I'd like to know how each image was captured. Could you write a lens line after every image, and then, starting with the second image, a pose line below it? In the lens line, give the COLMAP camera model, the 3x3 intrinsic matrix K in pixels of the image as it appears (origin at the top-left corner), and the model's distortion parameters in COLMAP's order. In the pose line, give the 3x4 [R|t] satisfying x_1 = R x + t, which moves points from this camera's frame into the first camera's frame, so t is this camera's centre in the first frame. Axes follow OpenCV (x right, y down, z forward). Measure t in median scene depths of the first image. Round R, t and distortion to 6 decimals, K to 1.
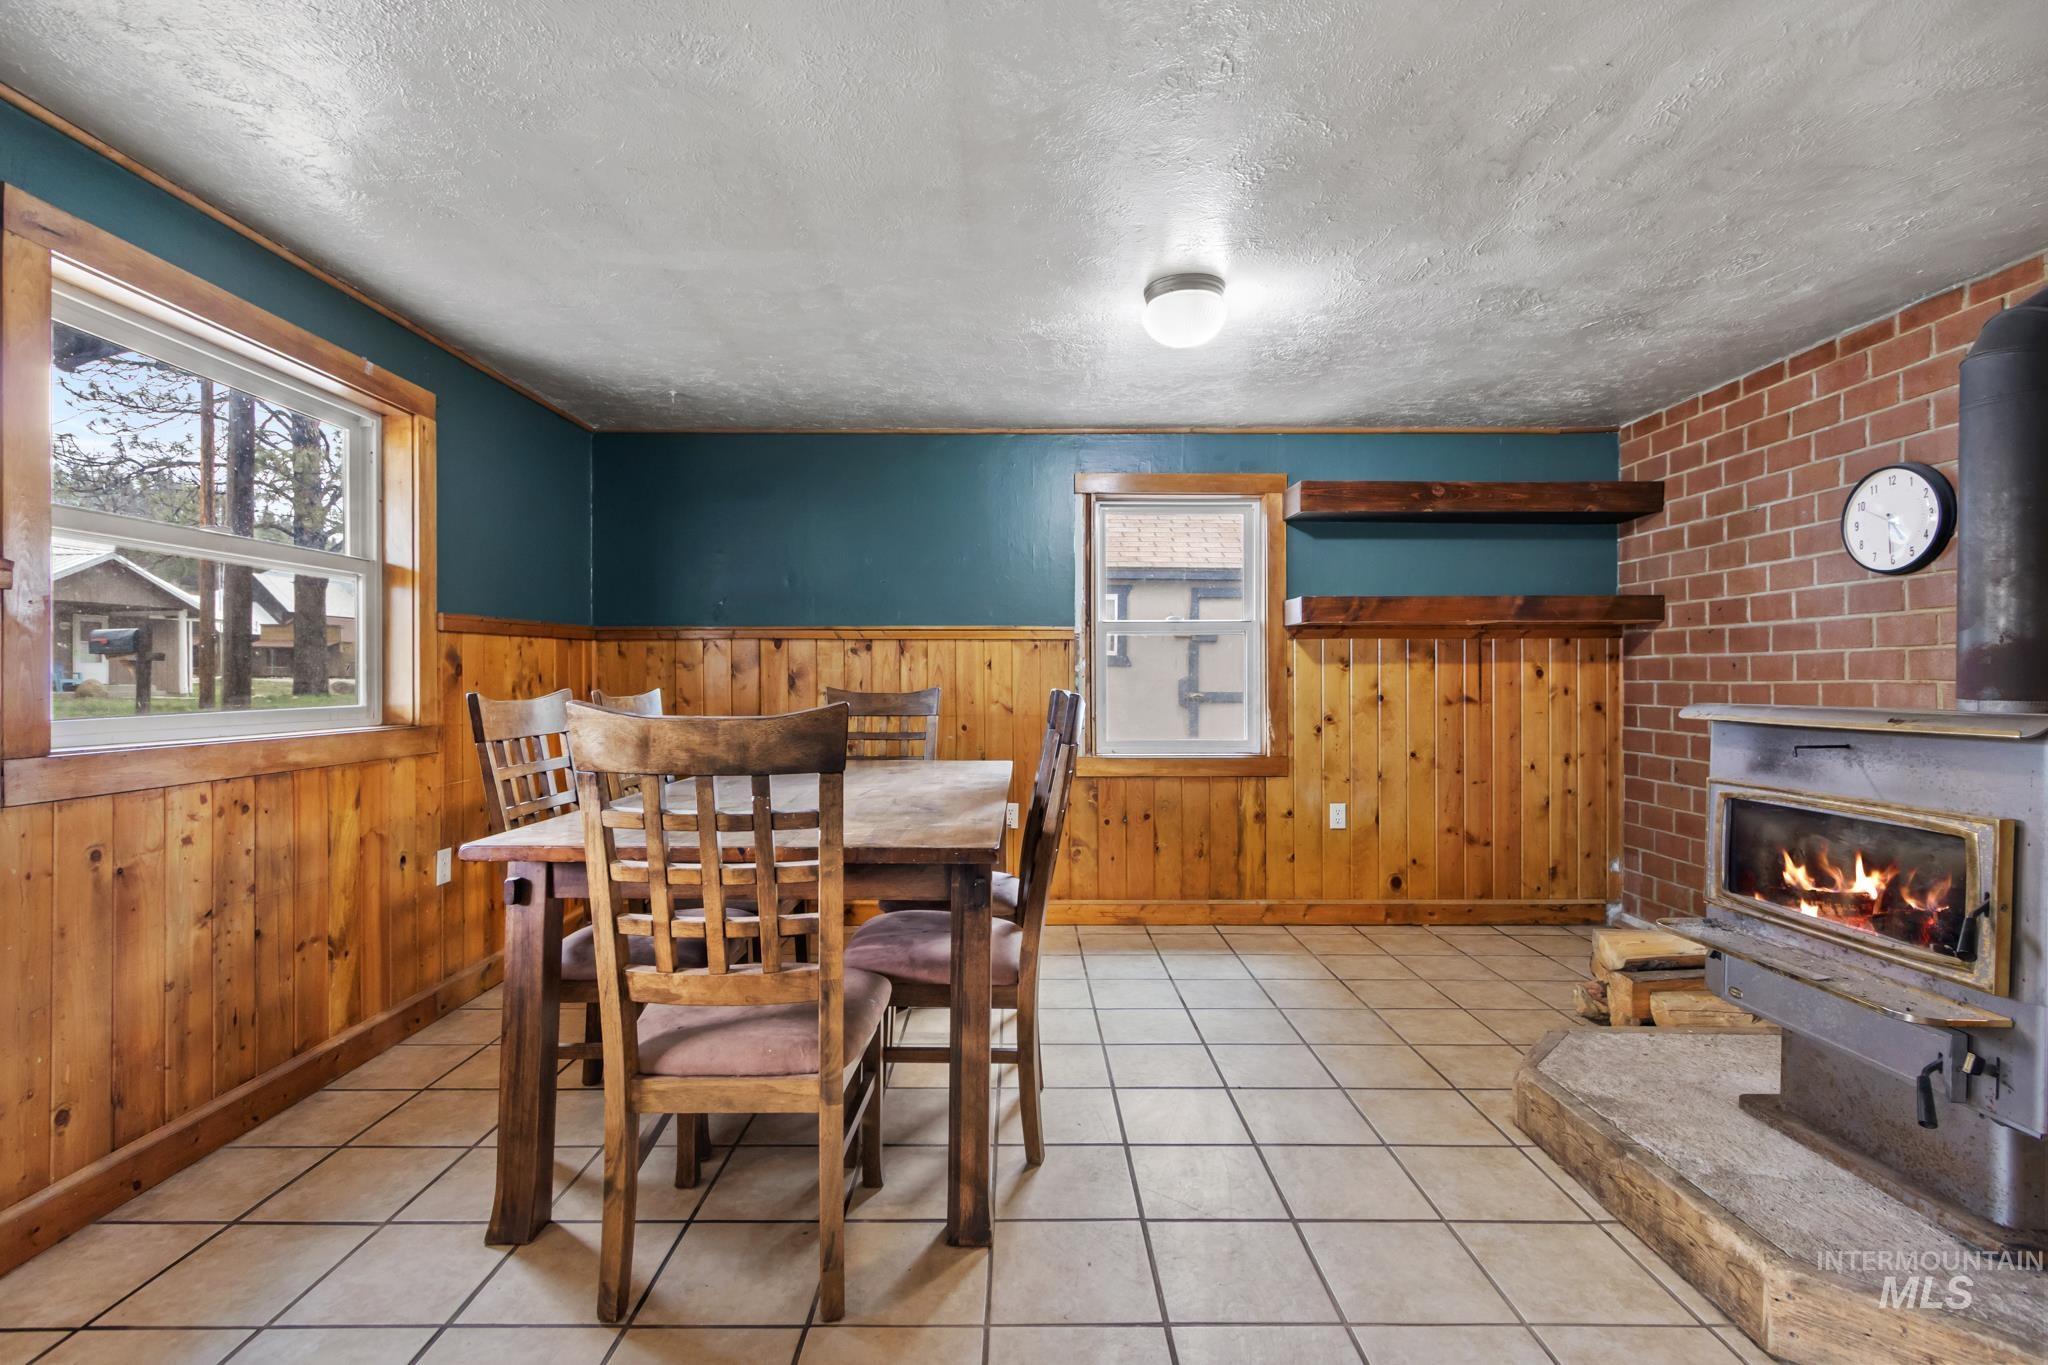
lens RADIAL K [[943.7, 0, 1024.0], [0, 943.7, 682.5], [0, 0, 1]] dist [0.004739, -0.000107]
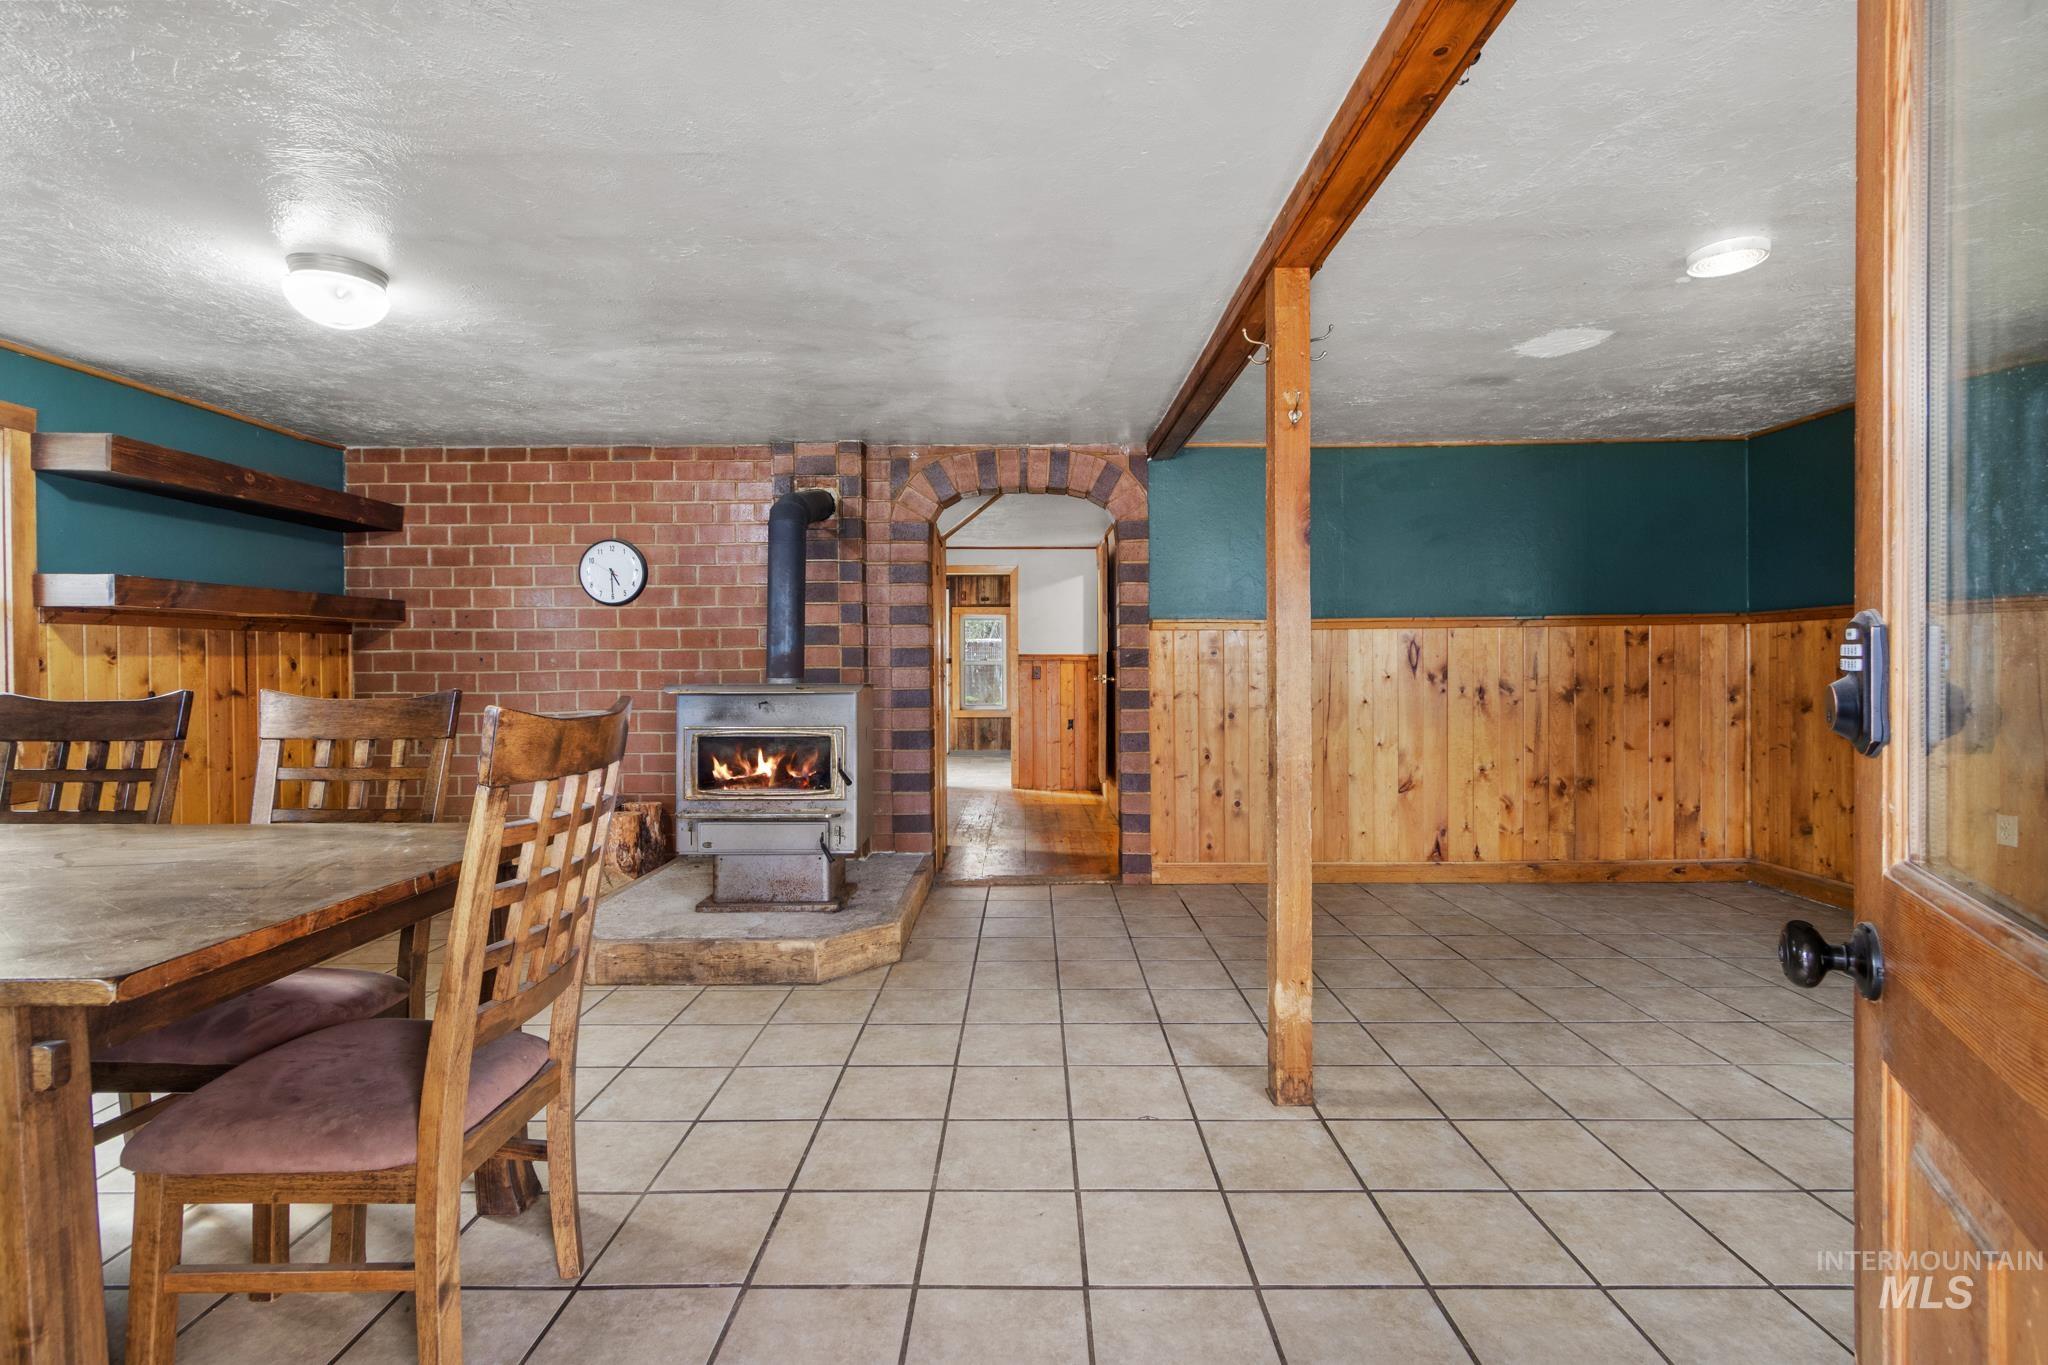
lens RADIAL K [[938.5, 0, 1018.3], [0, 938.5, 665.5], [0, 0, 1]] dist [0.000162, -0.000390]
pose [[0.015604, -0.004375, 0.999869, -0.518271], [0.010848, 0.999932, 0.004206, -0.006059], [-0.999819, 0.010781, 0.015651, 0.197303]]
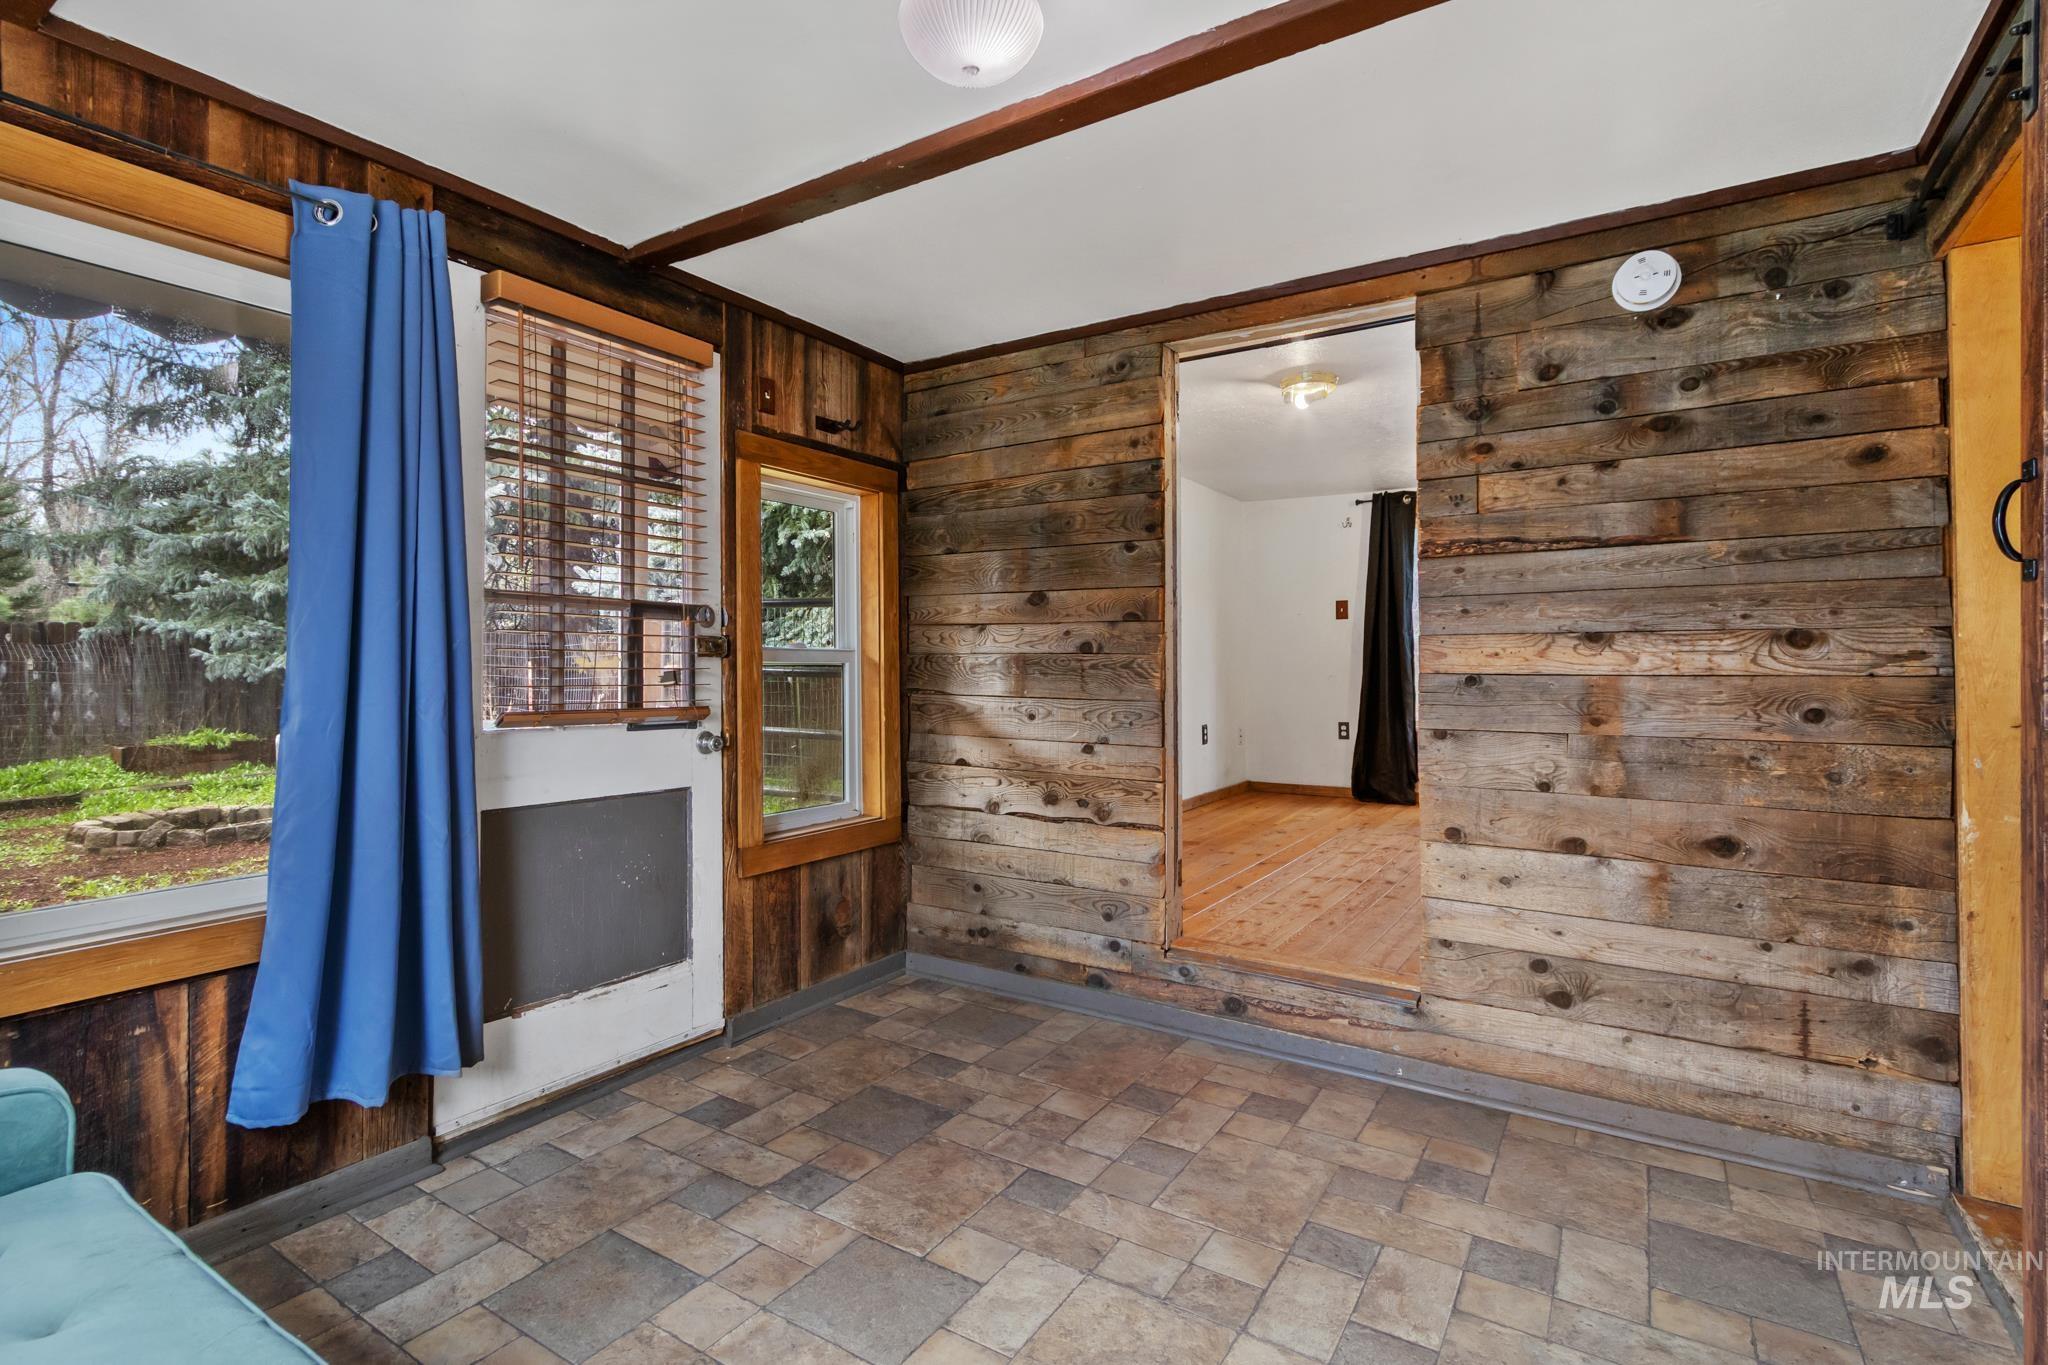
lens RADIAL K [[971.4, 0, 1025.0], [0, 971.4, 660.5], [0, 0, 1]] dist [-0.000516, -0.000815]
pose [[-0.840565, 0.005232, 0.541686, 1.843798], [0.003751, 0.999986, -0.003837, 0.002998], [-0.541698, -0.001194, -0.840572, 0.959565]]
